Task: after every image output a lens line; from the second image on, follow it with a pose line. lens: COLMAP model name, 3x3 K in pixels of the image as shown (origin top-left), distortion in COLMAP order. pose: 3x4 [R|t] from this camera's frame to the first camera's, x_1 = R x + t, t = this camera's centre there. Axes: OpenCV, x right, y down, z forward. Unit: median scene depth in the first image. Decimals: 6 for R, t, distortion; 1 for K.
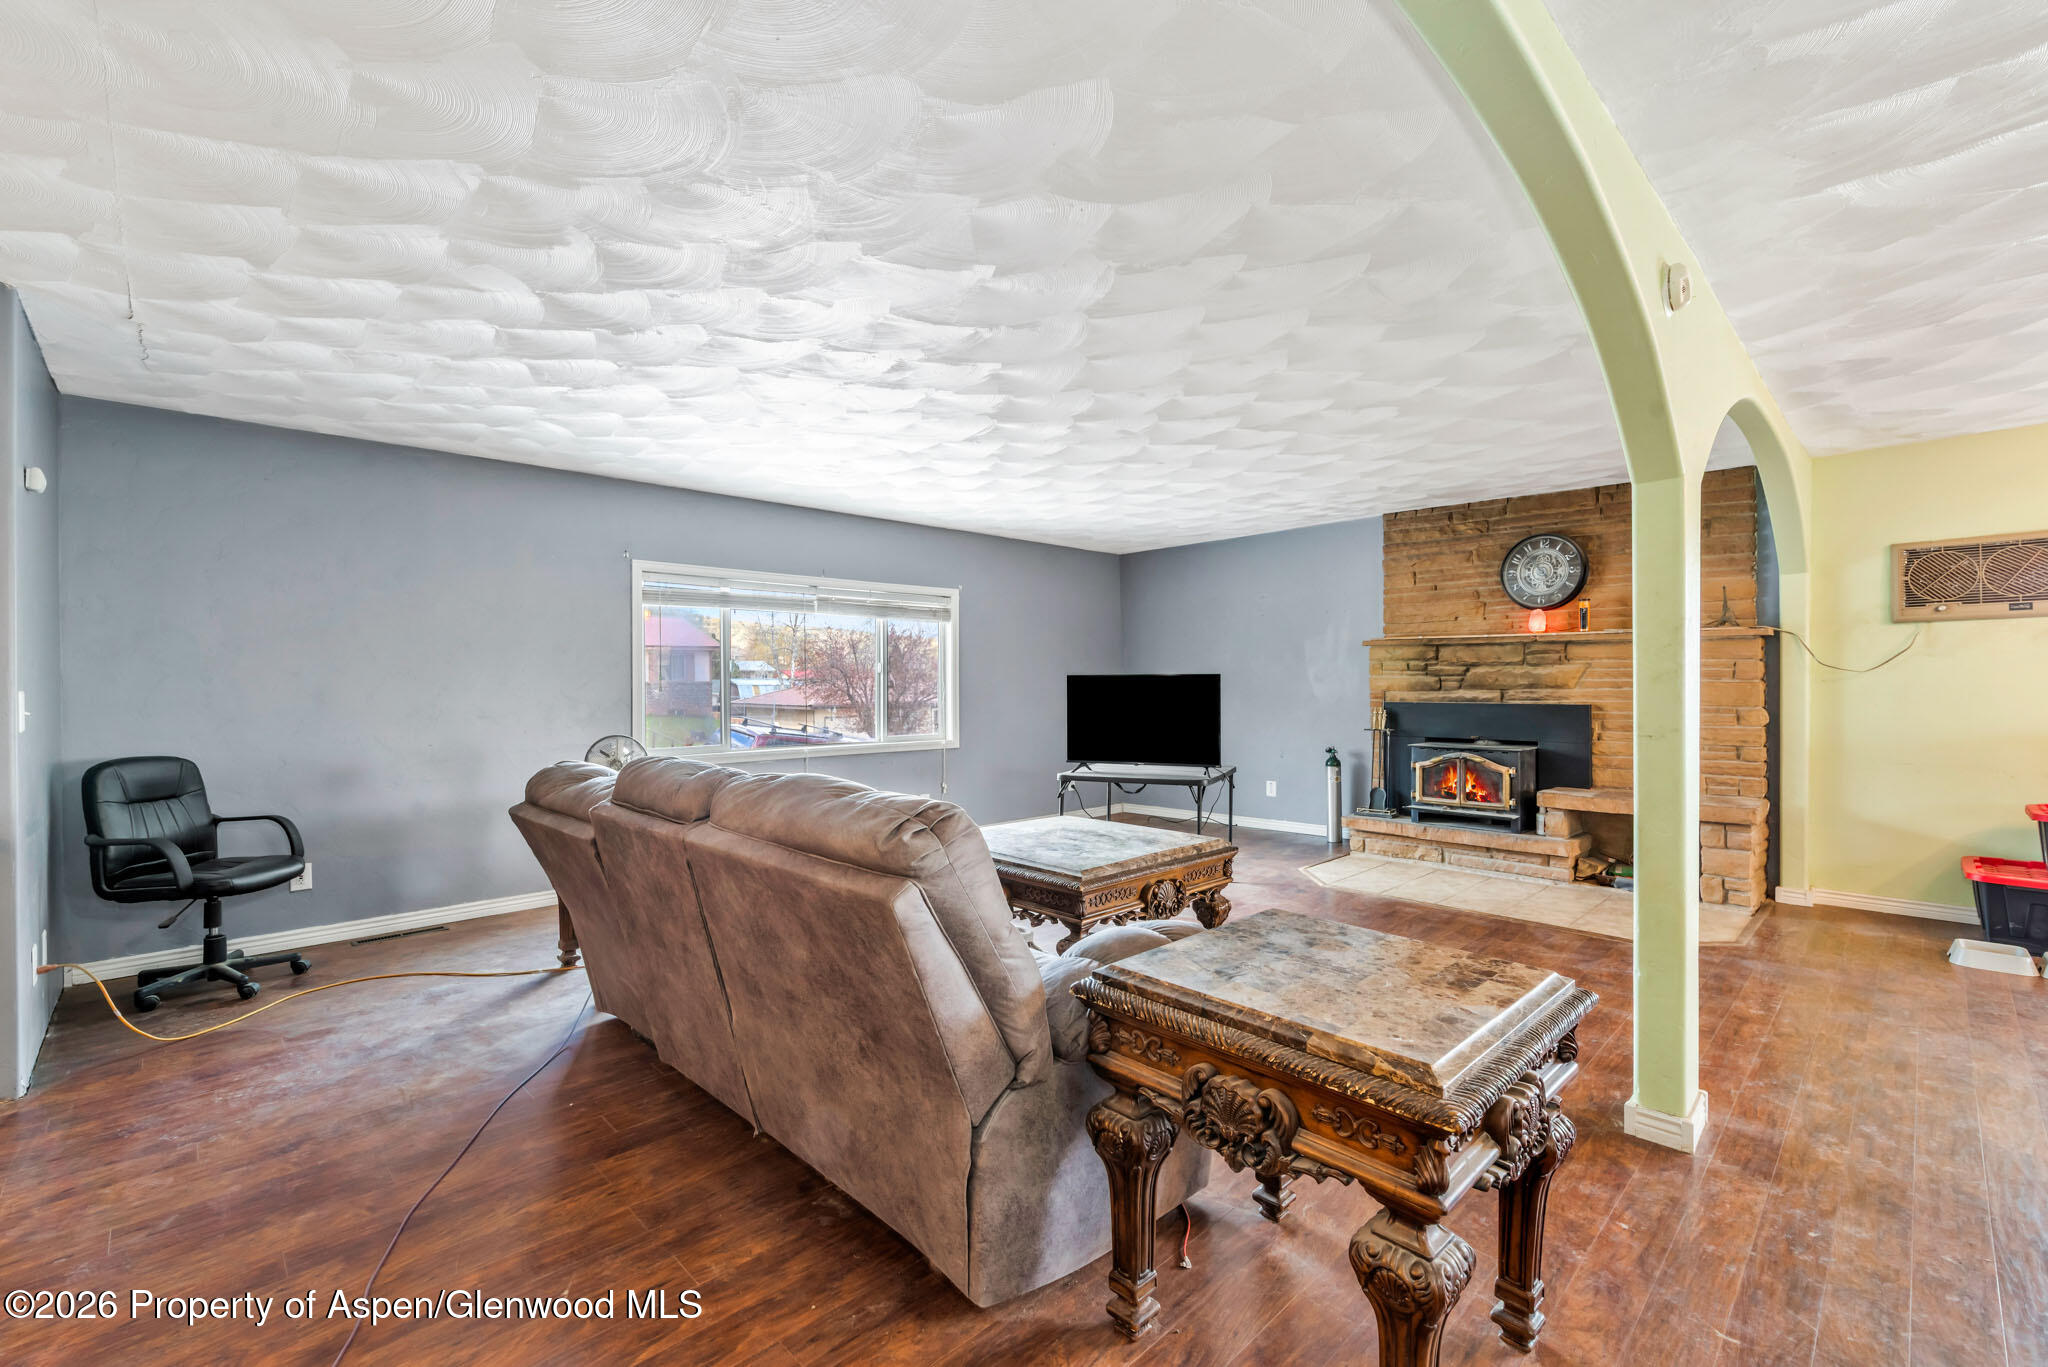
lens RADIAL K [[877.1, 0, 1029.6], [0, 877.1, 681.2], [0, 0, 1]] dist [-0.000103, 0.001781]
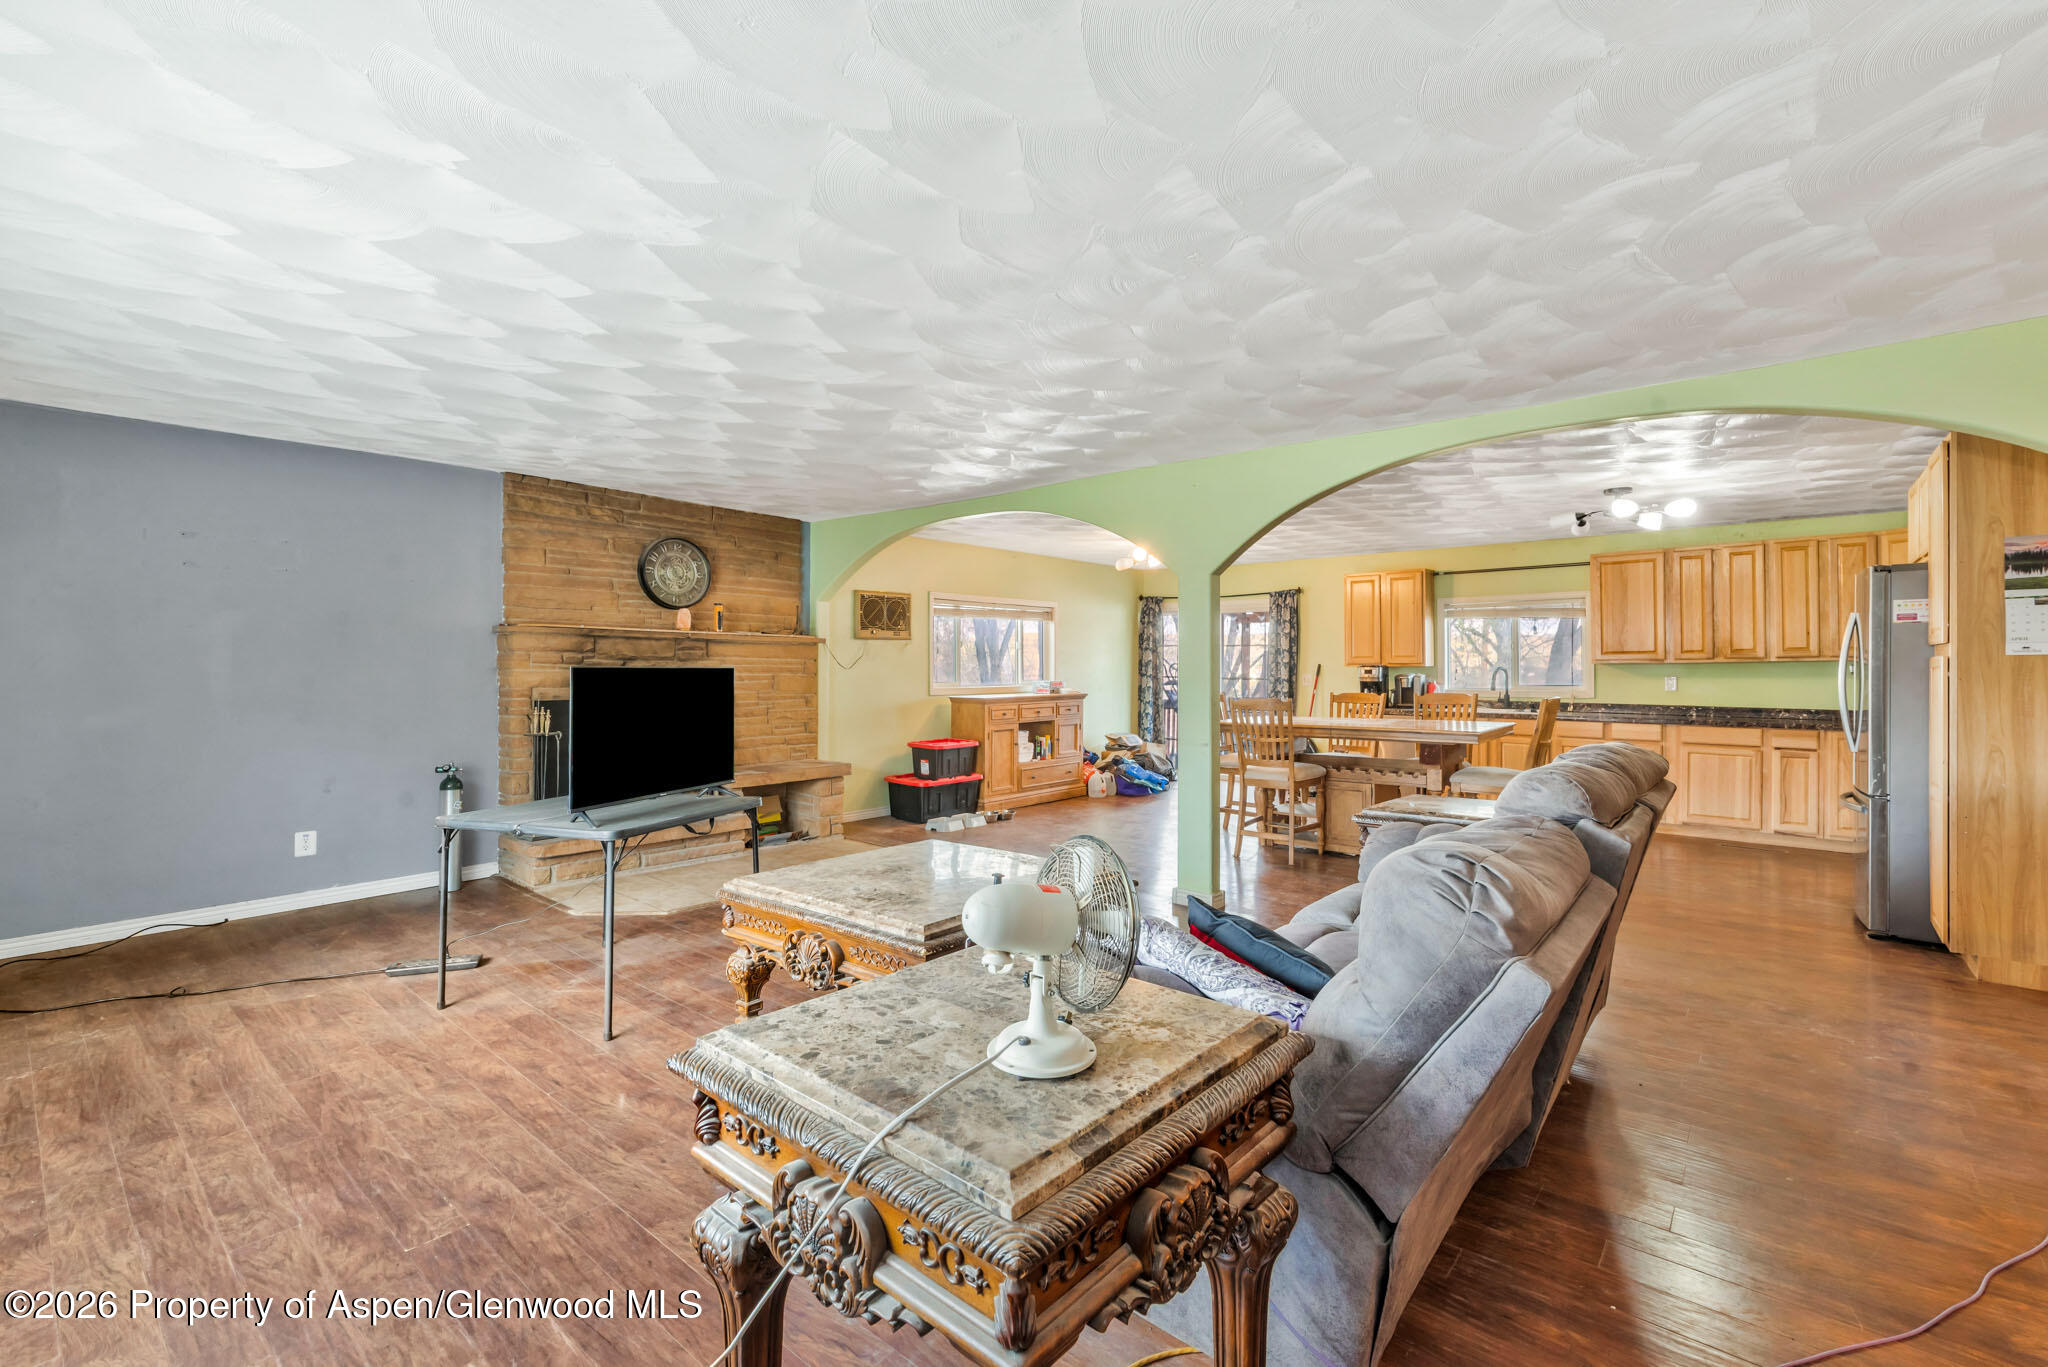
lens RADIAL K [[877.1, 0, 1018.6], [0, 877.1, 672.2], [0, 0, 1]] dist [-0.000103, 0.001781]
pose [[-0.078144, 0.003844, 0.996935, -0.522313], [0.001489, 0.999992, -0.003739, 0.000755], [-0.996941, 0.001192, -0.078149, 0.681425]]
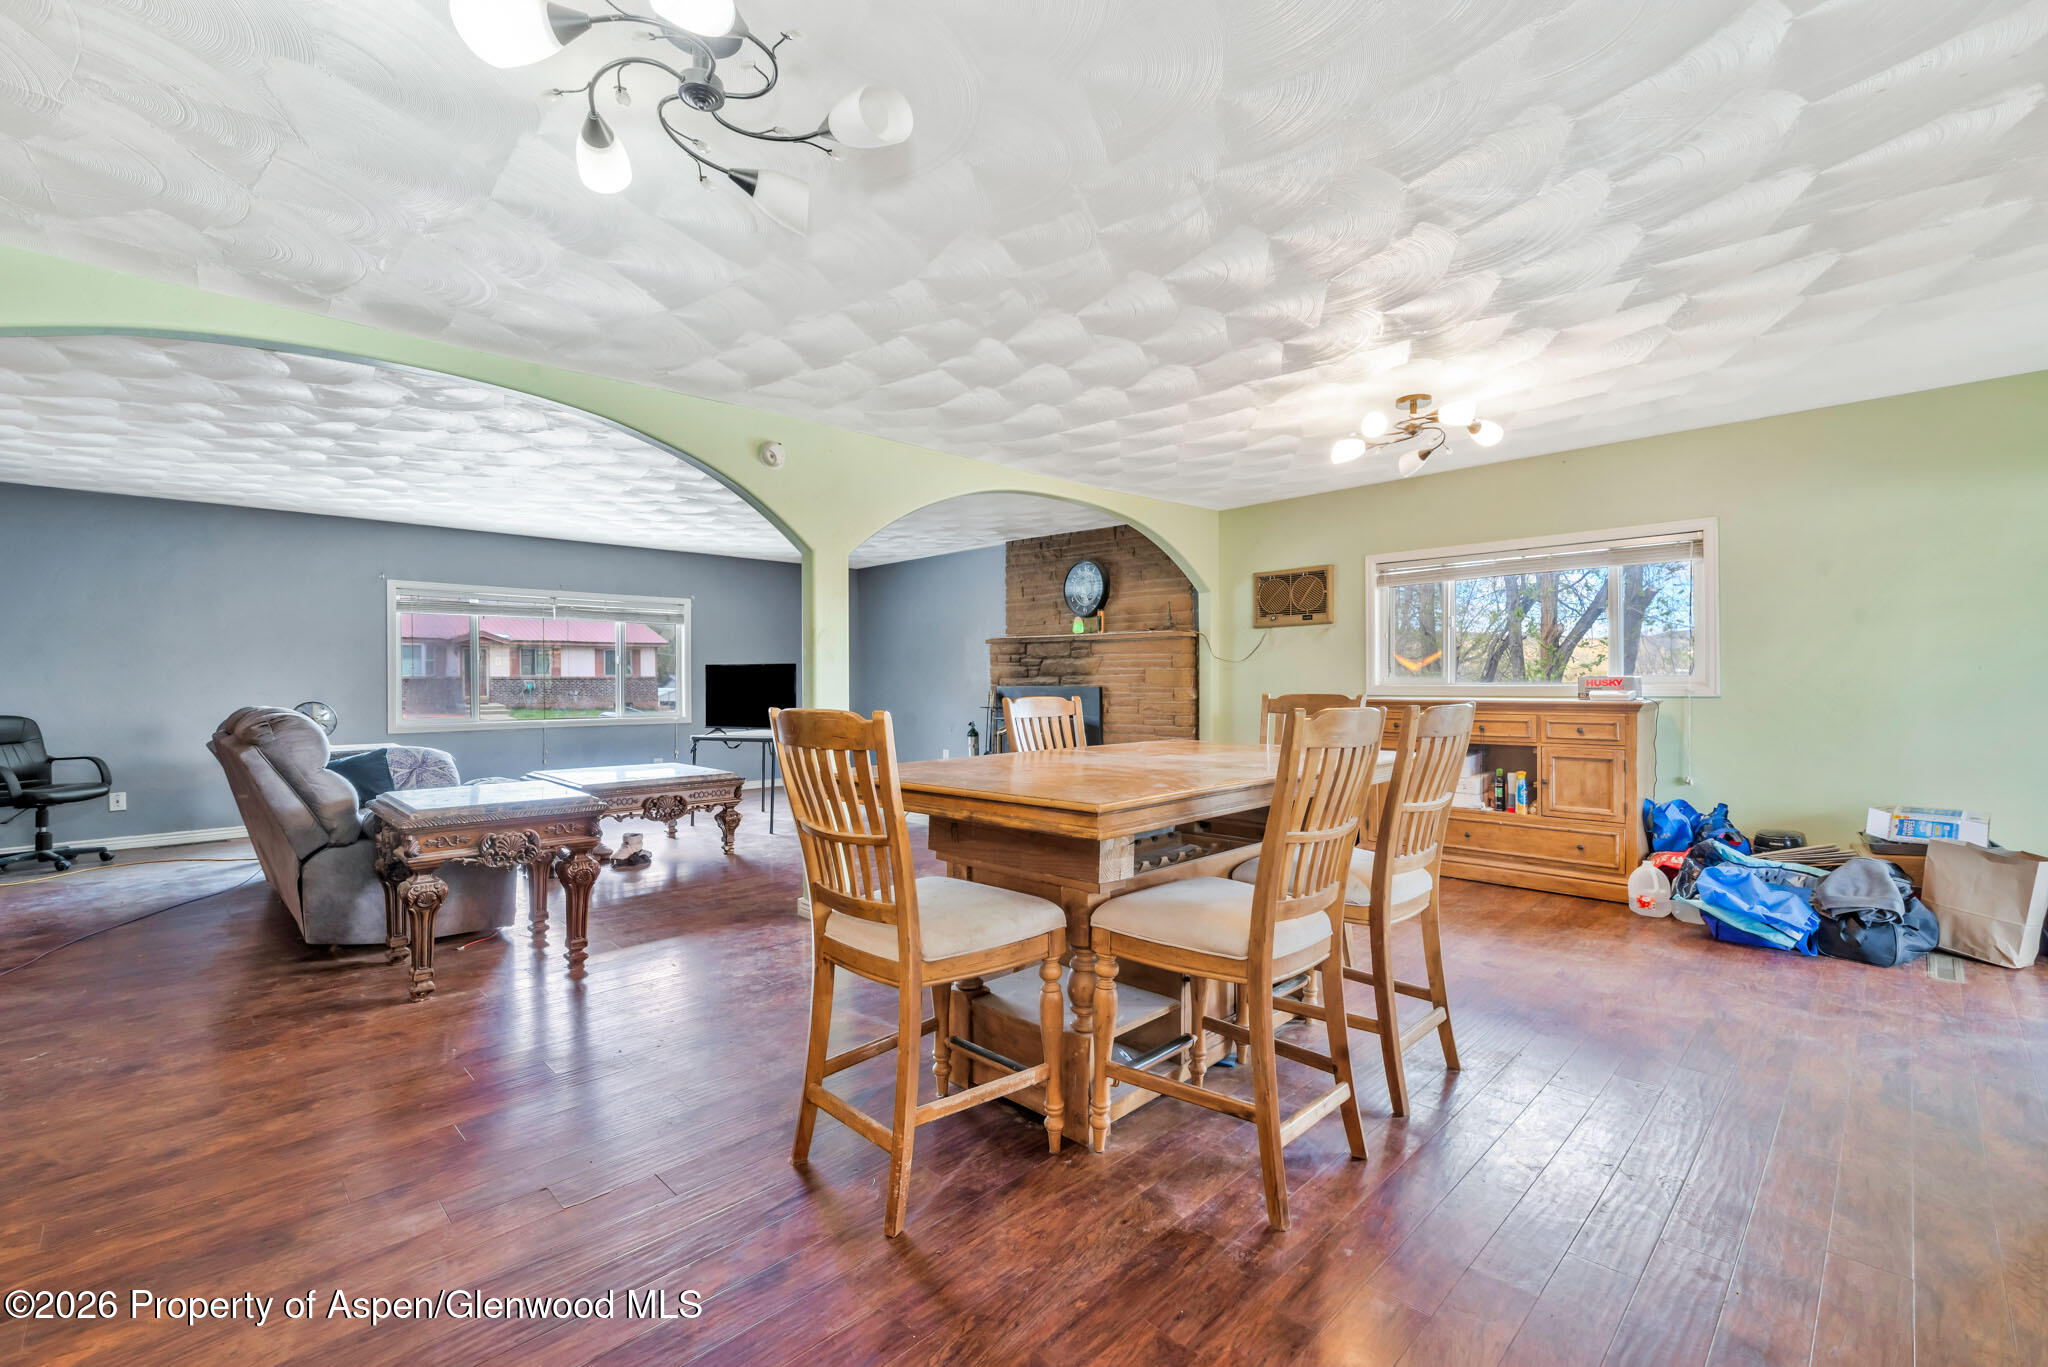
lens RADIAL K [[877.1, 0, 1034.0], [0, 877.1, 686.7], [0, 0, 1]] dist [-0.000103, 0.001781]
pose [[0.999949, 0.000476, 0.010058, 0.501139], [-0.000571, 0.999956, 0.009414, 0.013373], [-0.010053, -0.009419, 0.999905, -0.350327]]
